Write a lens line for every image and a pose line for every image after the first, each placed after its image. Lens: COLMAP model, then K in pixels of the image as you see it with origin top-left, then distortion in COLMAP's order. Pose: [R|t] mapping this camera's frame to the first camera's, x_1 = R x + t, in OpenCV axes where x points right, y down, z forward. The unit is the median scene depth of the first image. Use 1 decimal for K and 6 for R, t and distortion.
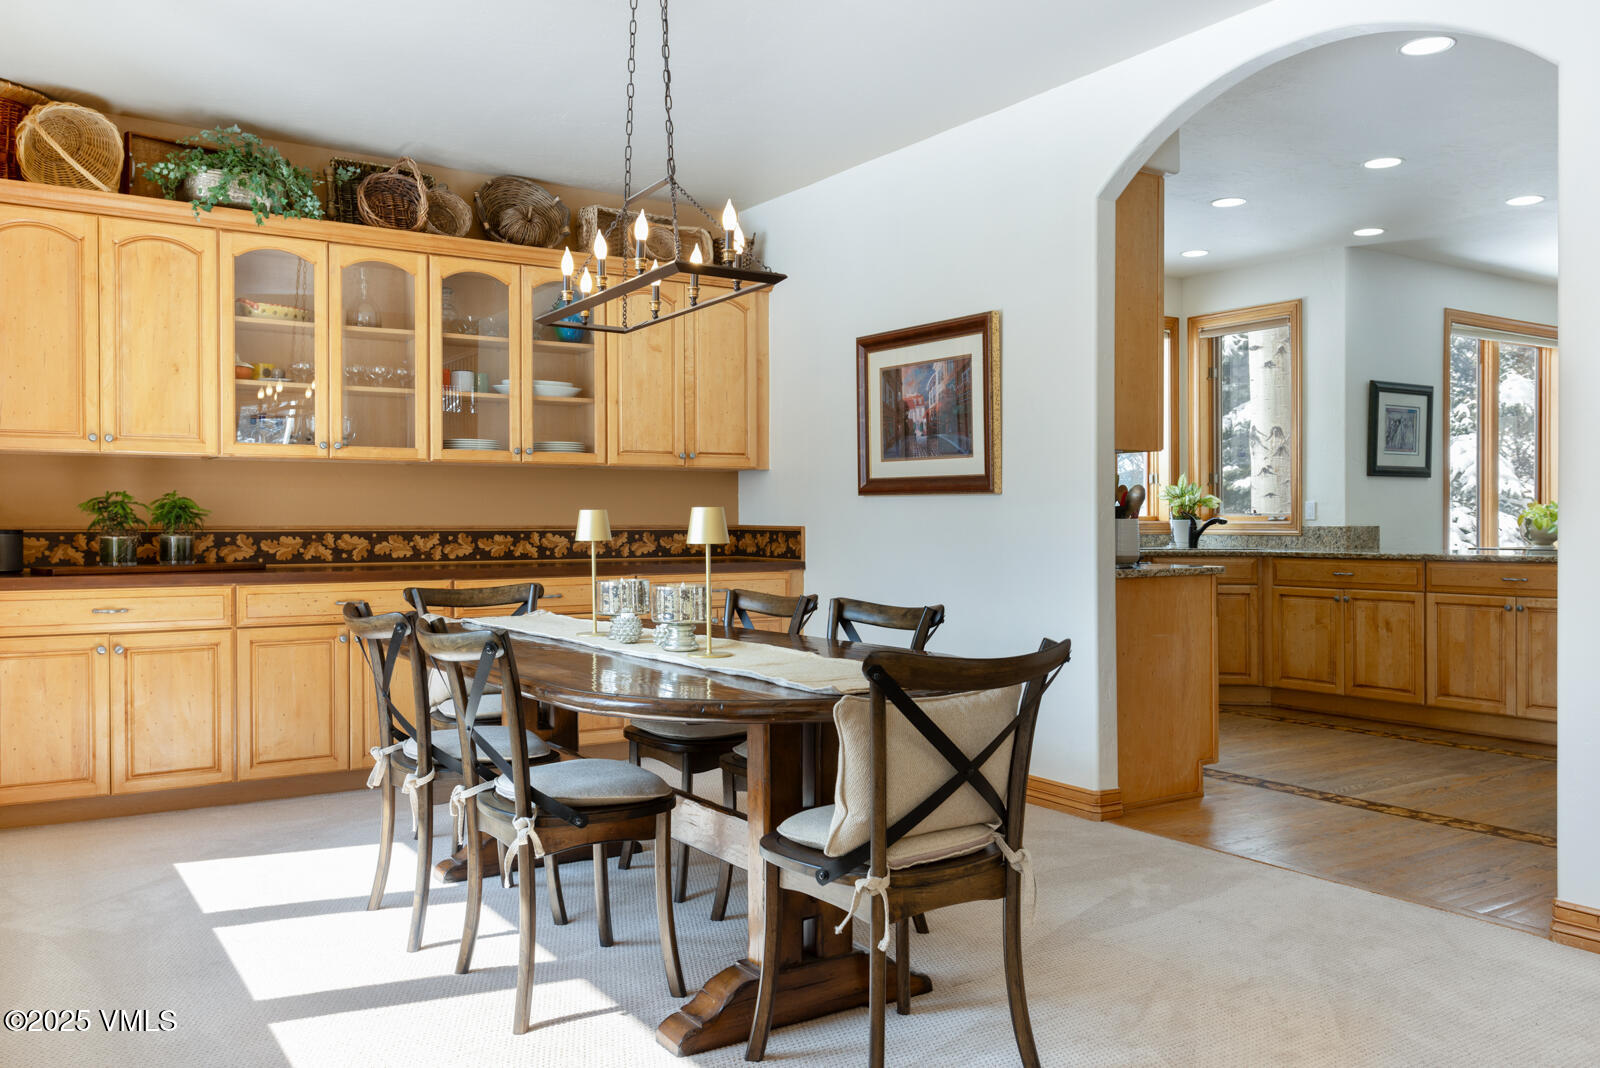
lens RADIAL K [[1273.6, 0, 800.0], [0, 1273.6, 534.0], [0, 0, 1]] dist [0.007013, 0.005155]
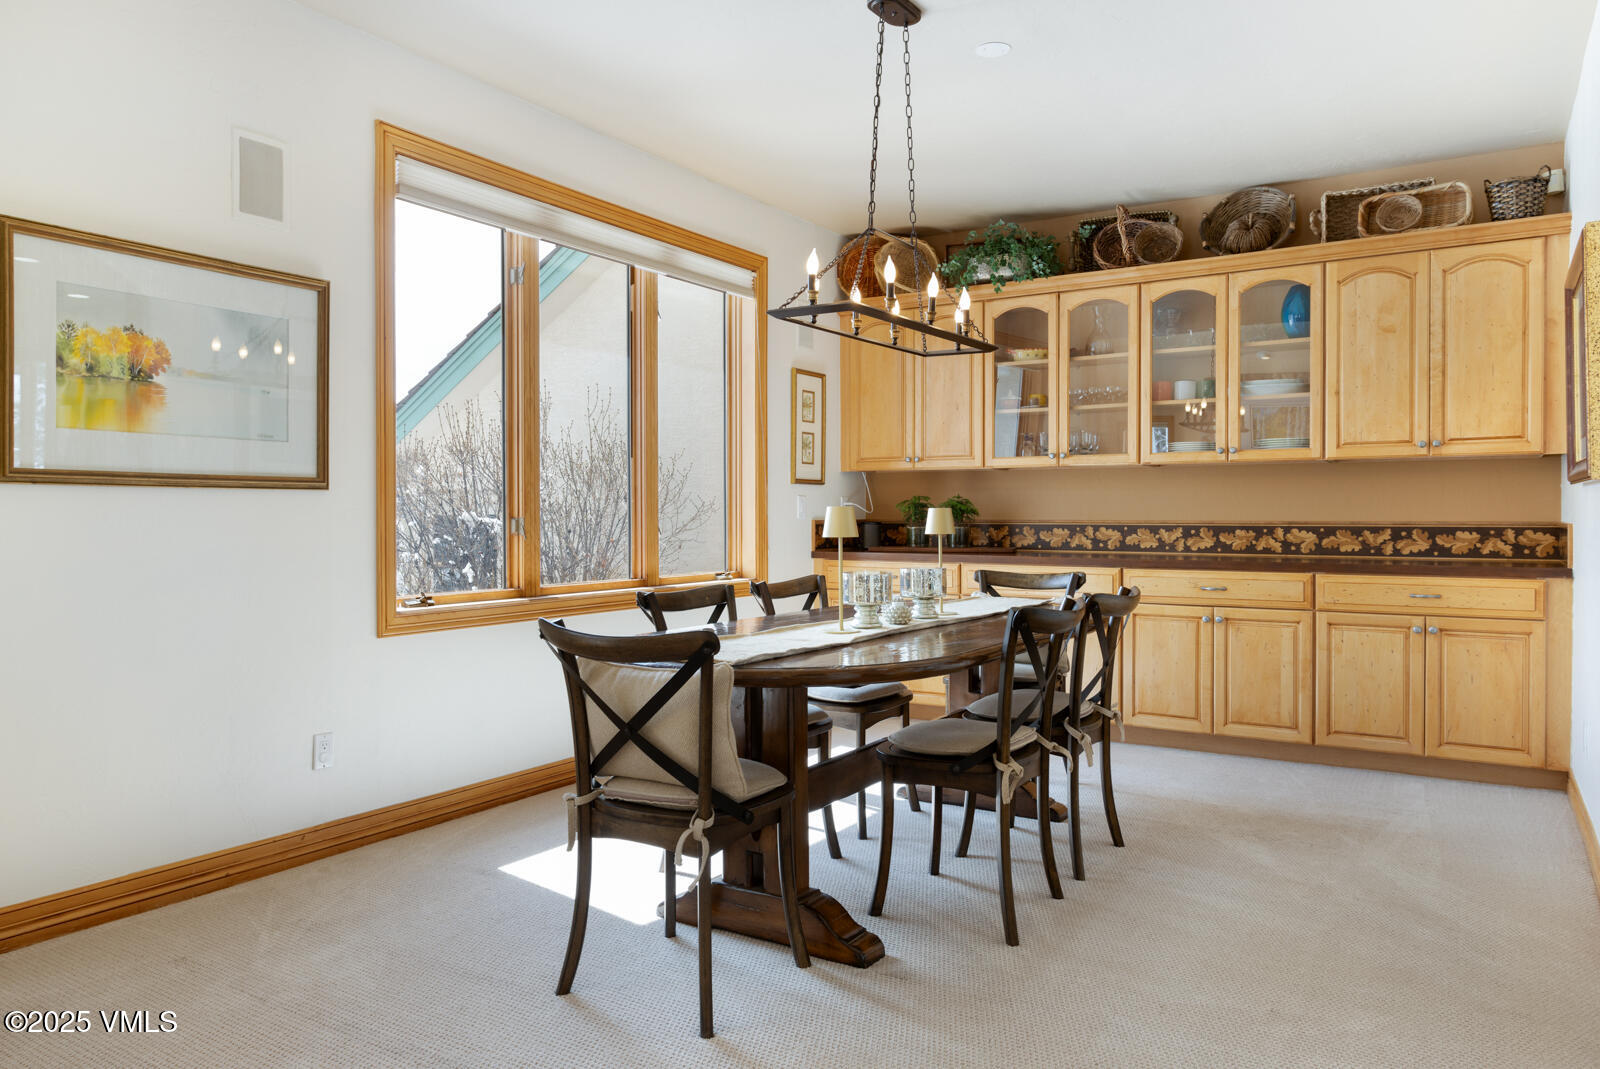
lens RADIAL K [[1094.3, 0, 800.0], [0, 1094.3, 534.5], [0, 0, 1]] dist [-0.003762, -0.000519]
pose [[0.400244, 0.016263, -0.916264, 0.461054], [-0.011062, 0.999855, 0.012914, -0.003049], [0.916342, 0.004967, 0.400366, 0.307339]]
